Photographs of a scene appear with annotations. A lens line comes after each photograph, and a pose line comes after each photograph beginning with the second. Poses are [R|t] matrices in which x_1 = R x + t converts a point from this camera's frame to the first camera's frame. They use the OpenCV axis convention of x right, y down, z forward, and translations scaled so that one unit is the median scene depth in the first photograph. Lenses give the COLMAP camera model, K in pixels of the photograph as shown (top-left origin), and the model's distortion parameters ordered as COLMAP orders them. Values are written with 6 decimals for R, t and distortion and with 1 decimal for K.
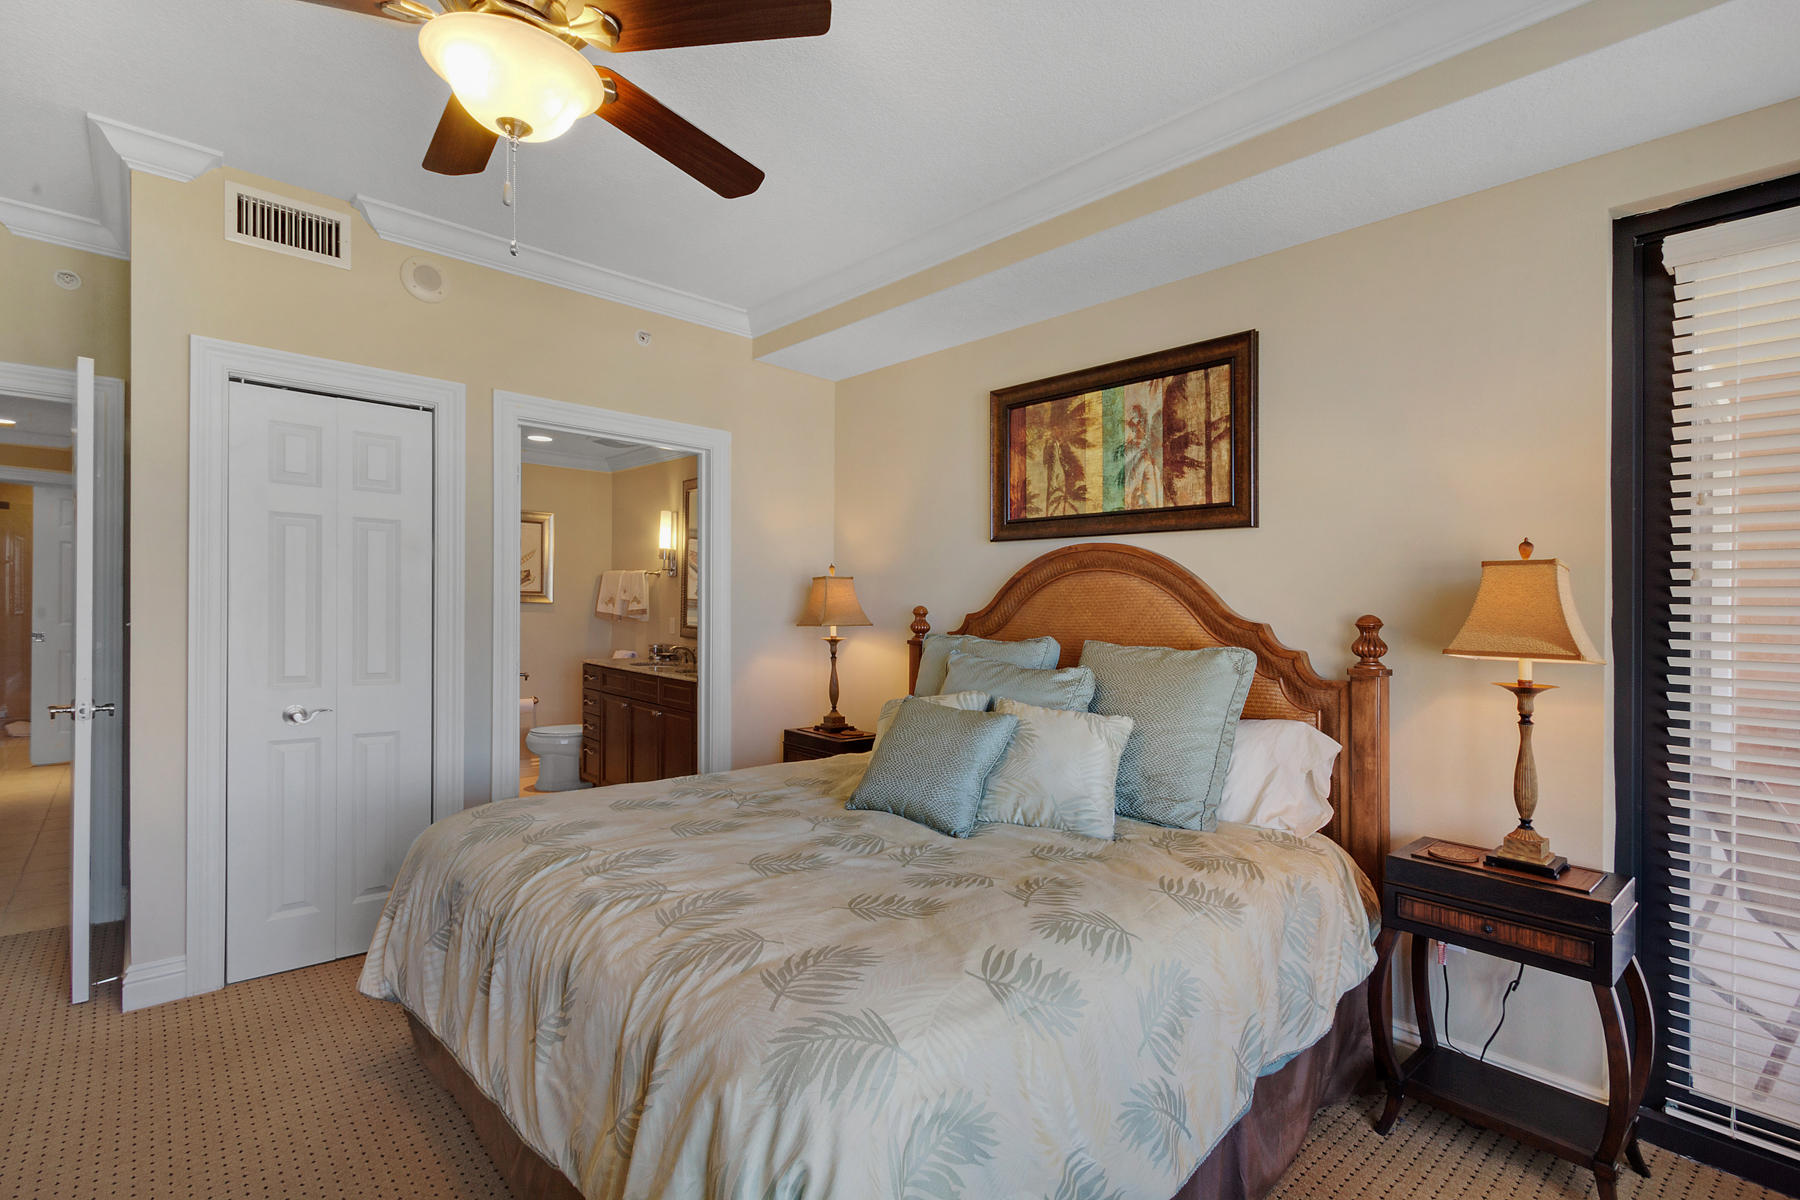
lens RADIAL K [[824.9, 0, 900.7], [0, 824.9, 606.9], [0, 0, 1]] dist [0.017899, -0.007797]
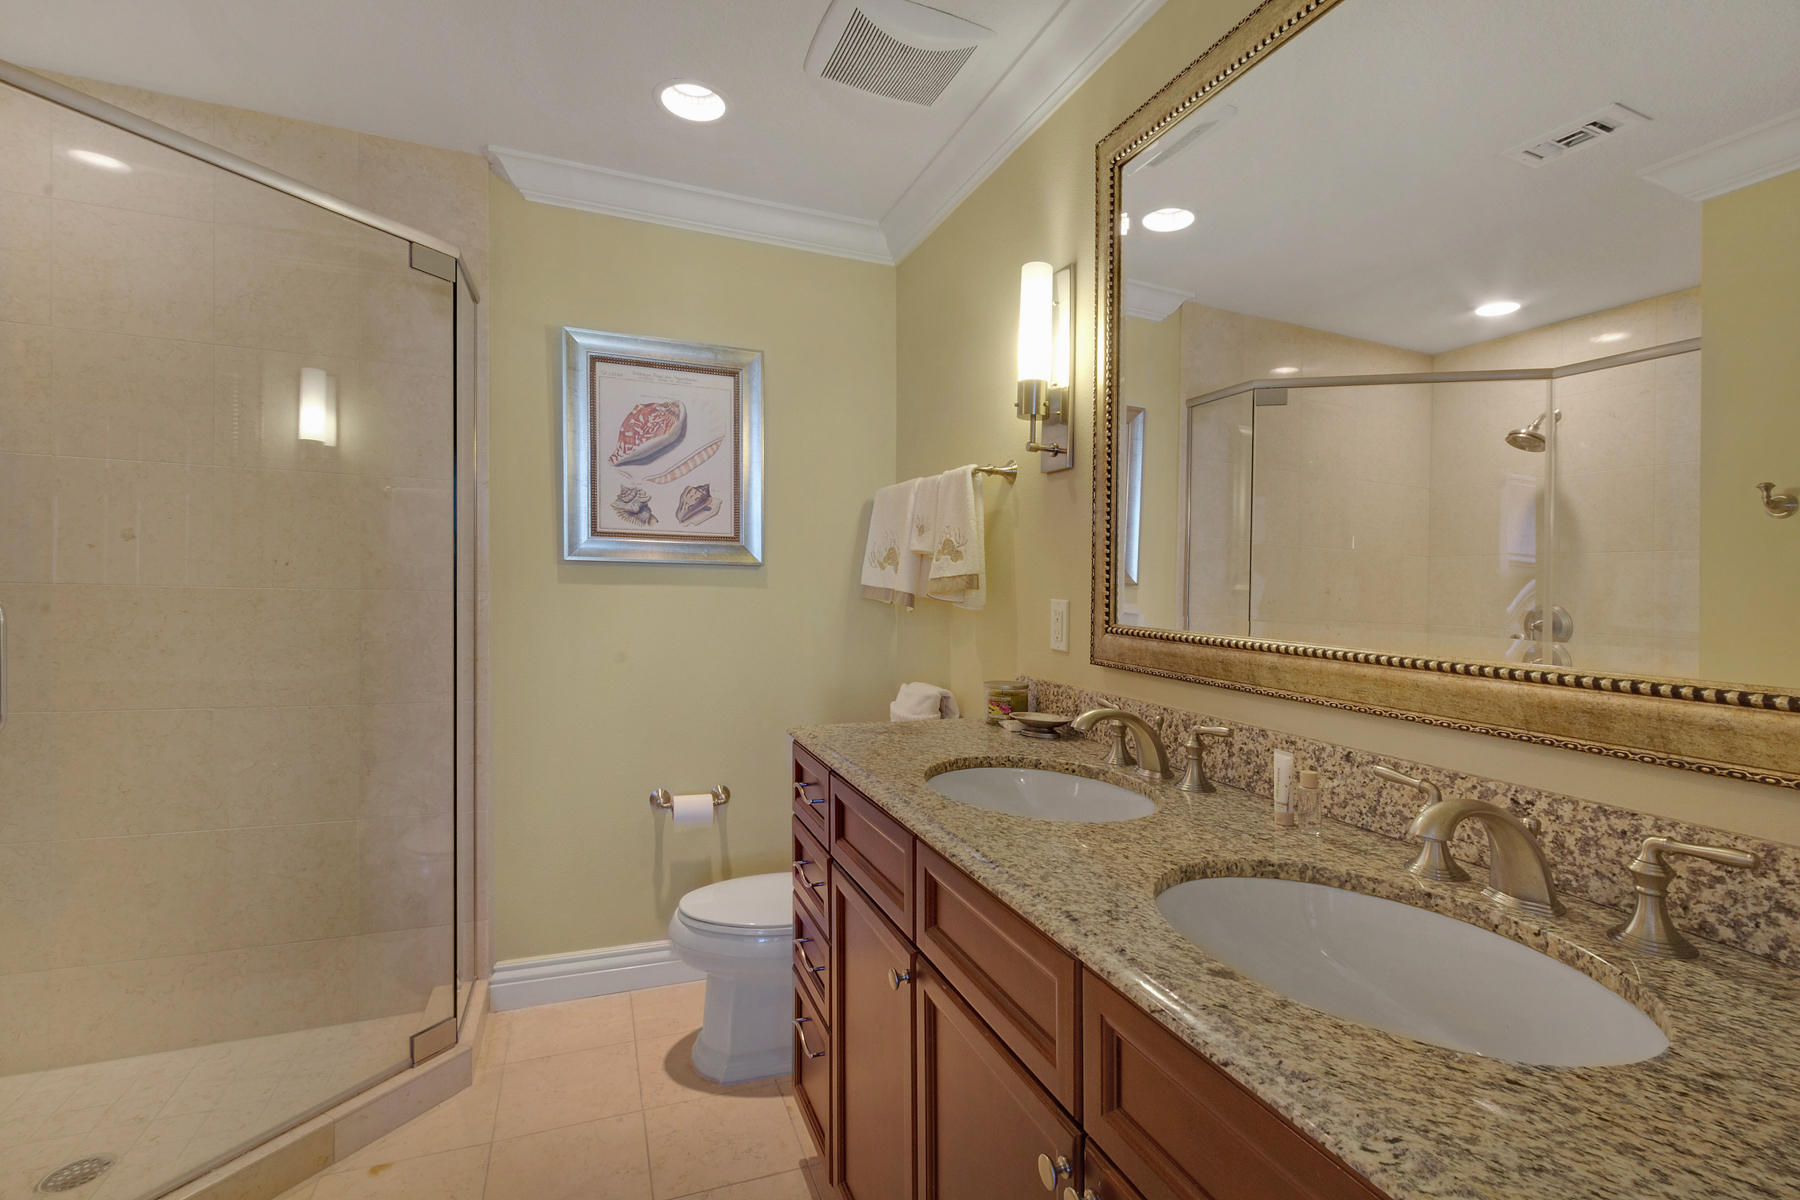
lens RADIAL K [[824.9, 0, 900.7], [0, 824.9, 606.9], [0, 0, 1]] dist [0.017899, -0.007797]
pose [[0.929095, 0.002045, -0.369835, -0.208889], [0.005970, 0.999771, 0.020526, 0.008727], [0.369793, -0.021279, 0.928871, 0.662594]]
